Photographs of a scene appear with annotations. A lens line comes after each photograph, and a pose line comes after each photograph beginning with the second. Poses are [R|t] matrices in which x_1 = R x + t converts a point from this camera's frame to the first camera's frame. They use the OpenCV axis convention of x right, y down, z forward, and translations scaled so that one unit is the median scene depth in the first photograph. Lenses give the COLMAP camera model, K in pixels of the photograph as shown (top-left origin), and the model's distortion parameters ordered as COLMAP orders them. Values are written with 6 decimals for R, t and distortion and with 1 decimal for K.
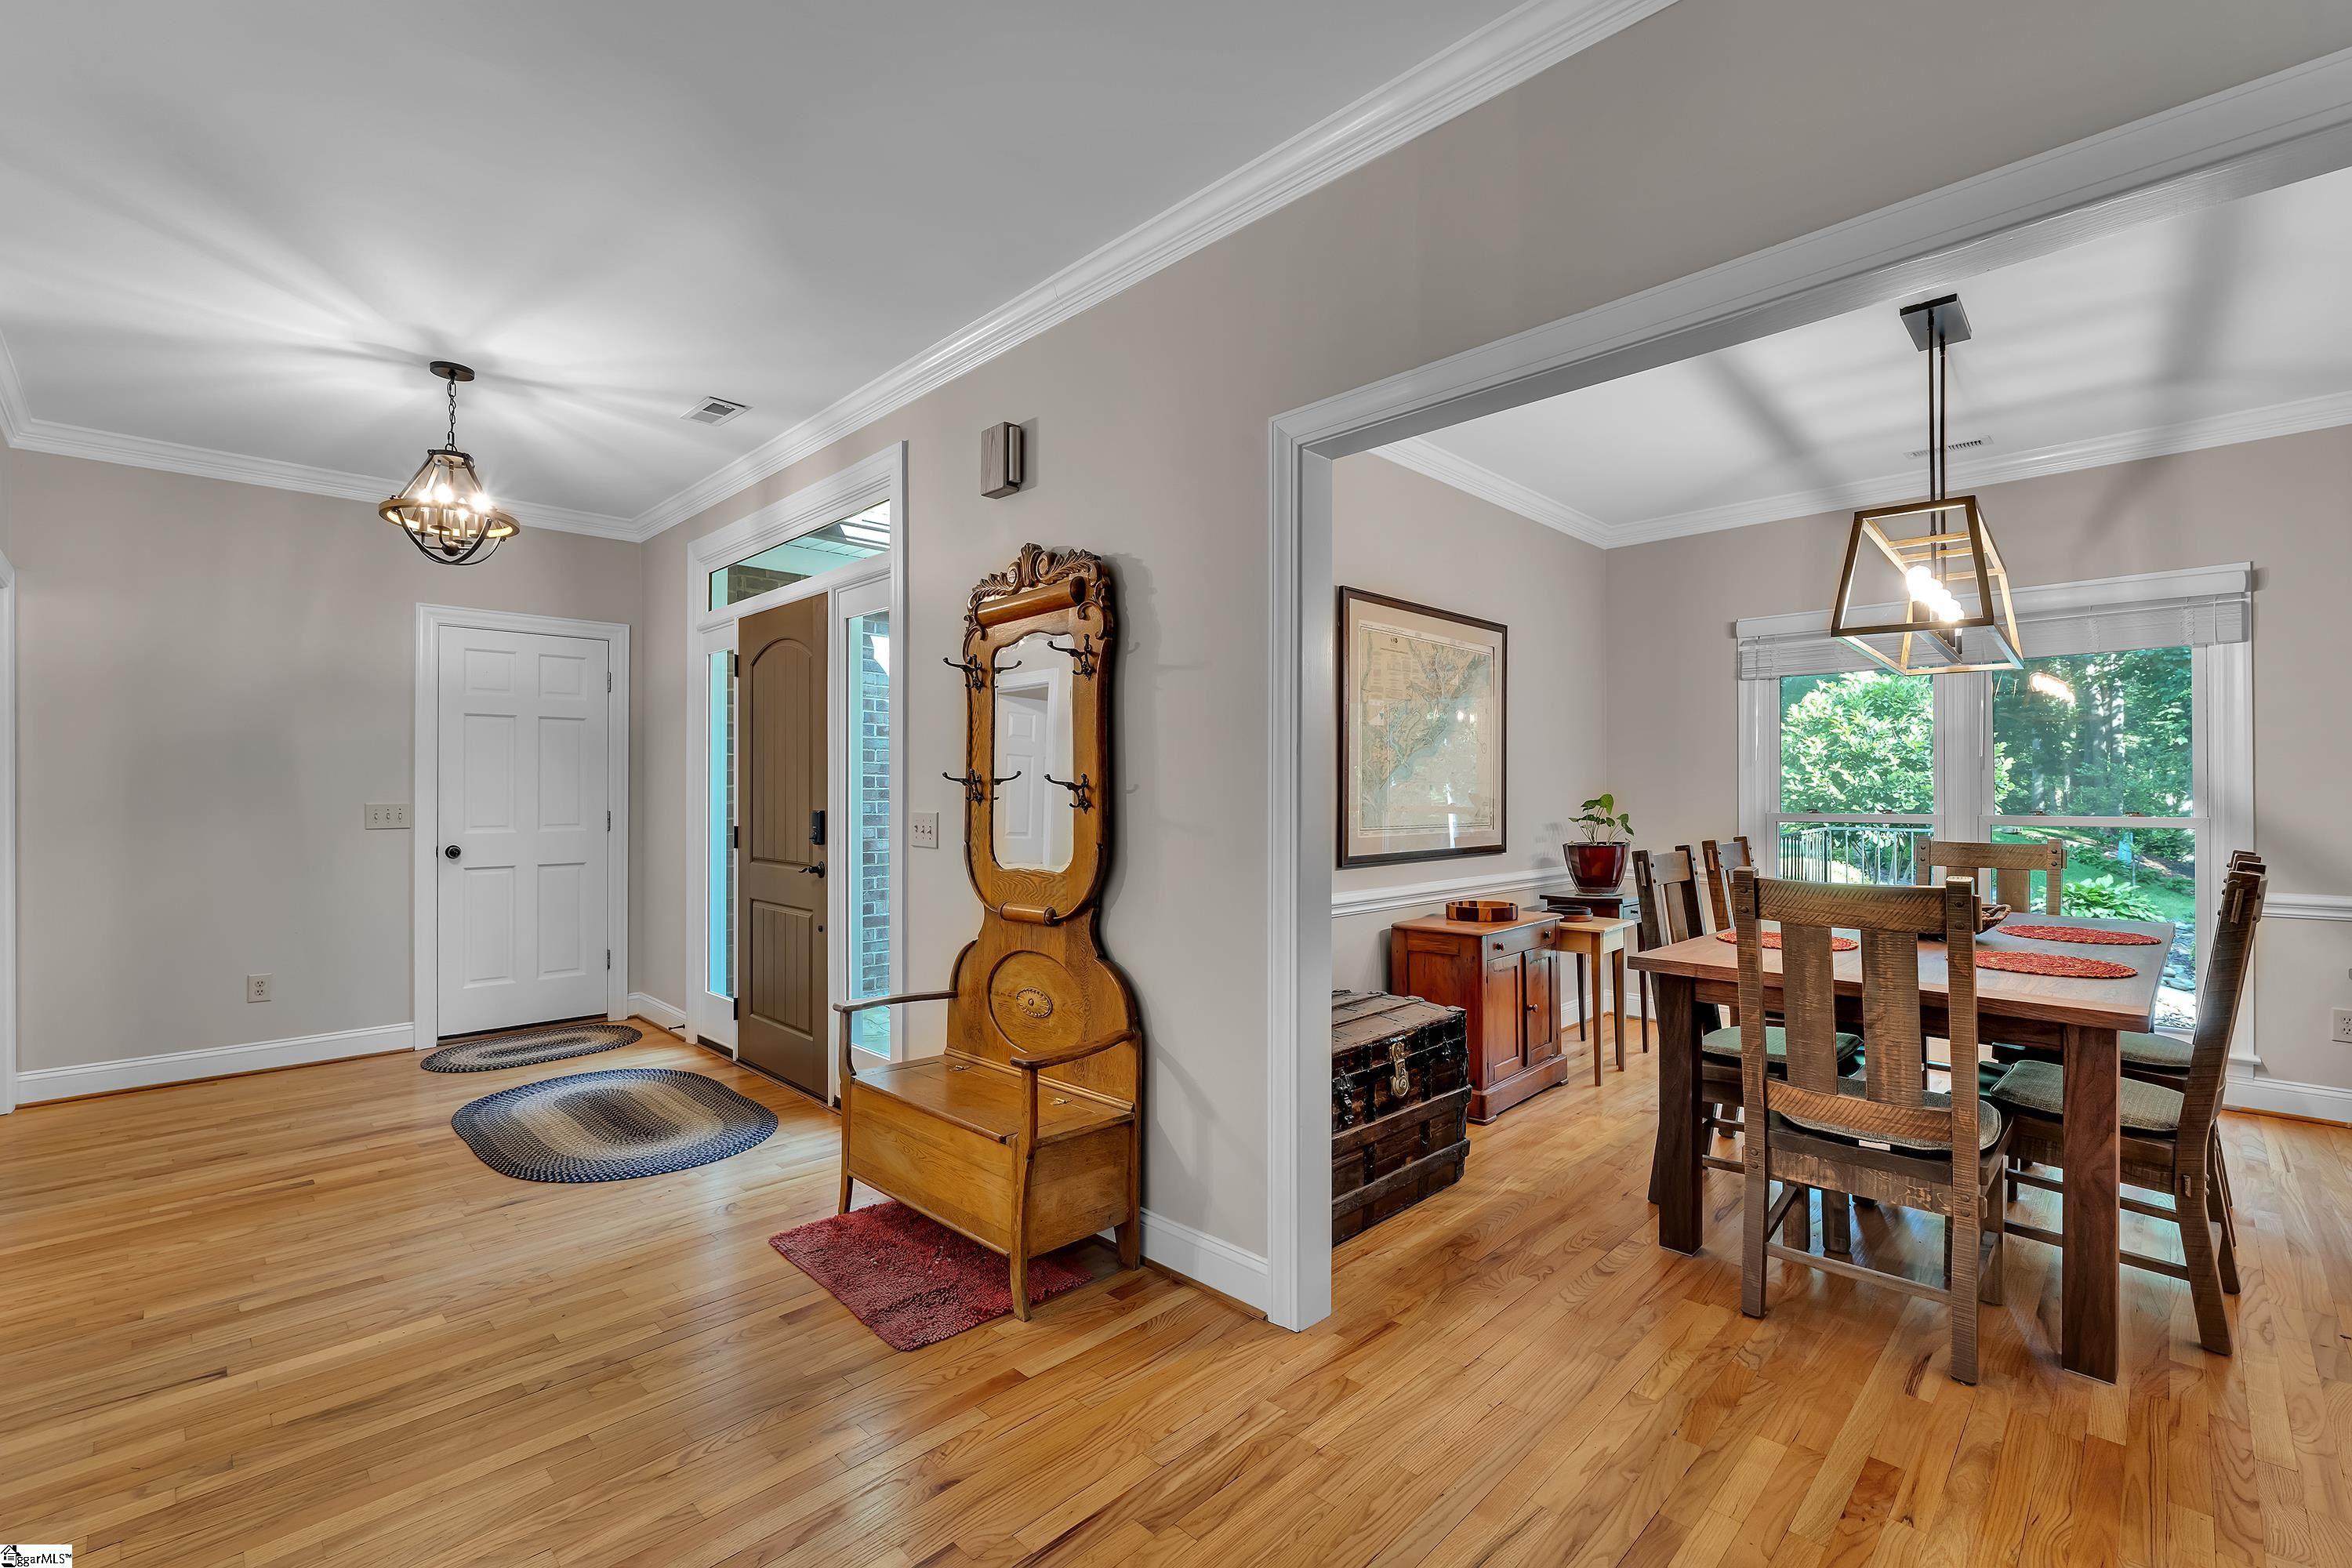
lens RADIAL K [[1020.8, 0, 1170.8], [0, 1020.8, 785.8], [0, 0, 1]] dist [-0.006500, -0.000554]
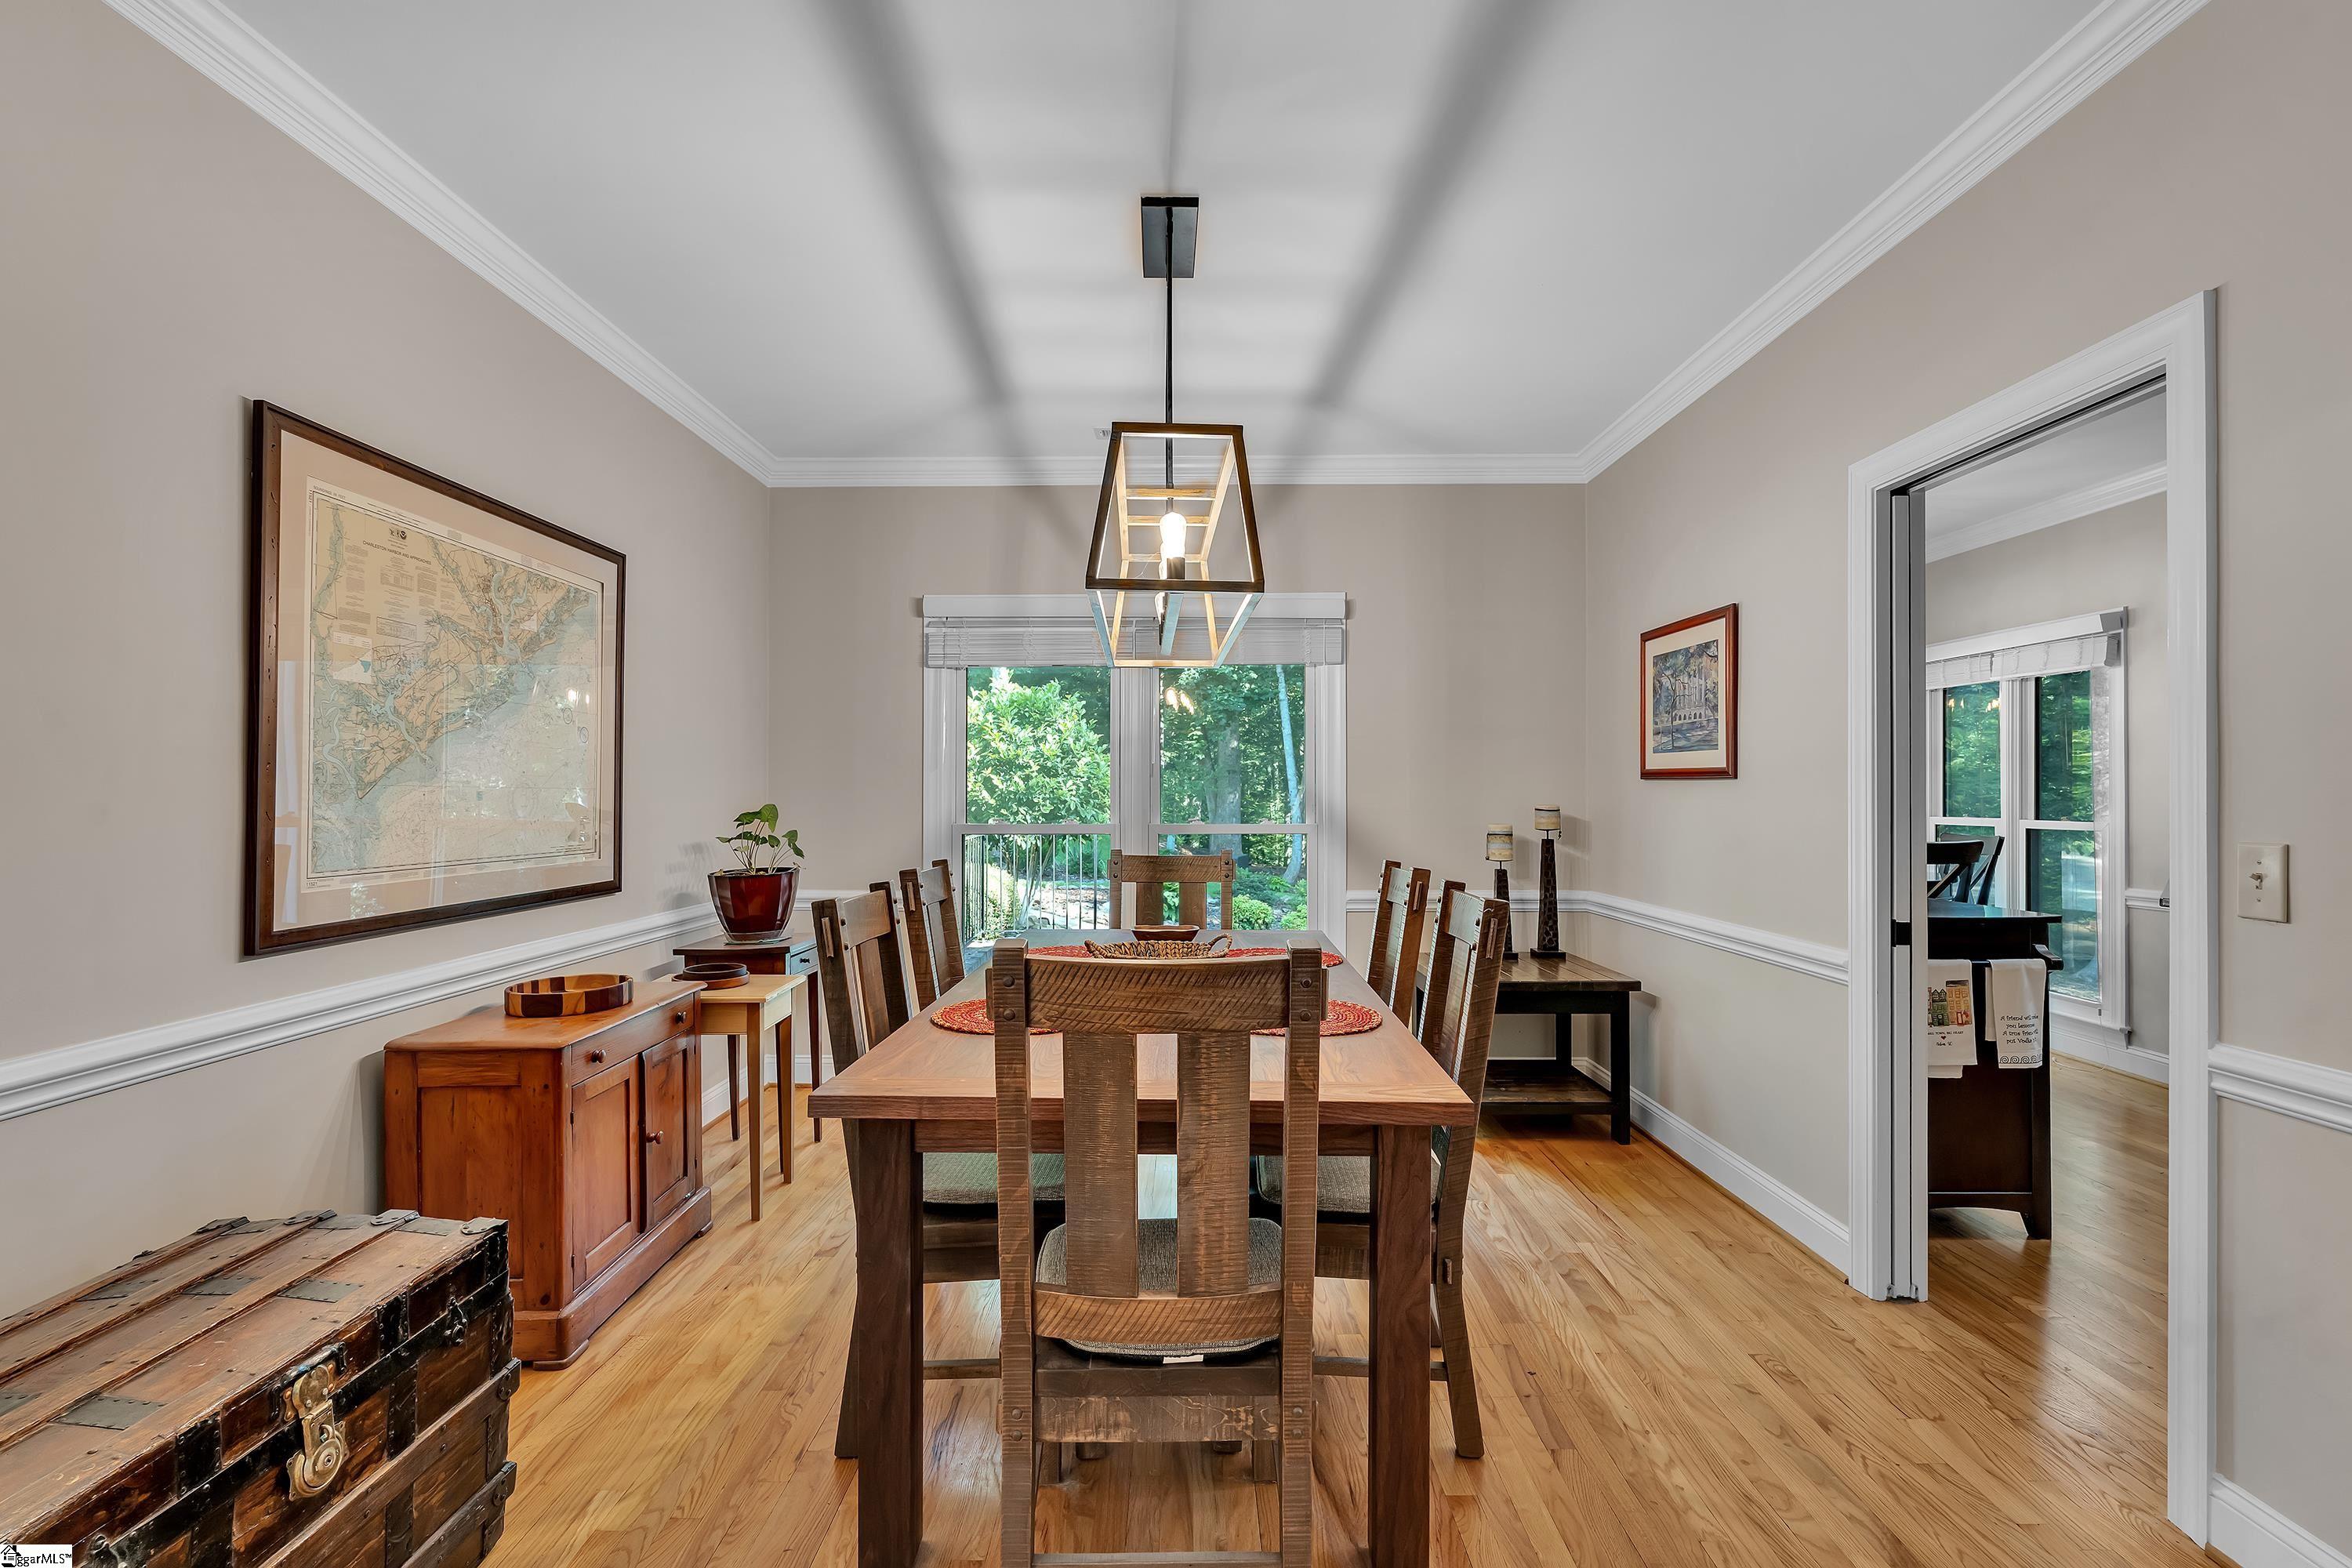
lens RADIAL K [[1020.8, 0, 1171.1], [0, 1020.8, 790.1], [0, 0, 1]] dist [-0.006500, -0.000554]
pose [[0.709380, 0.003416, 0.704818, 0.130482], [-0.005065, 0.999987, 0.000251, -0.004003], [-0.704808, -0.003748, 0.709388, 0.311071]]
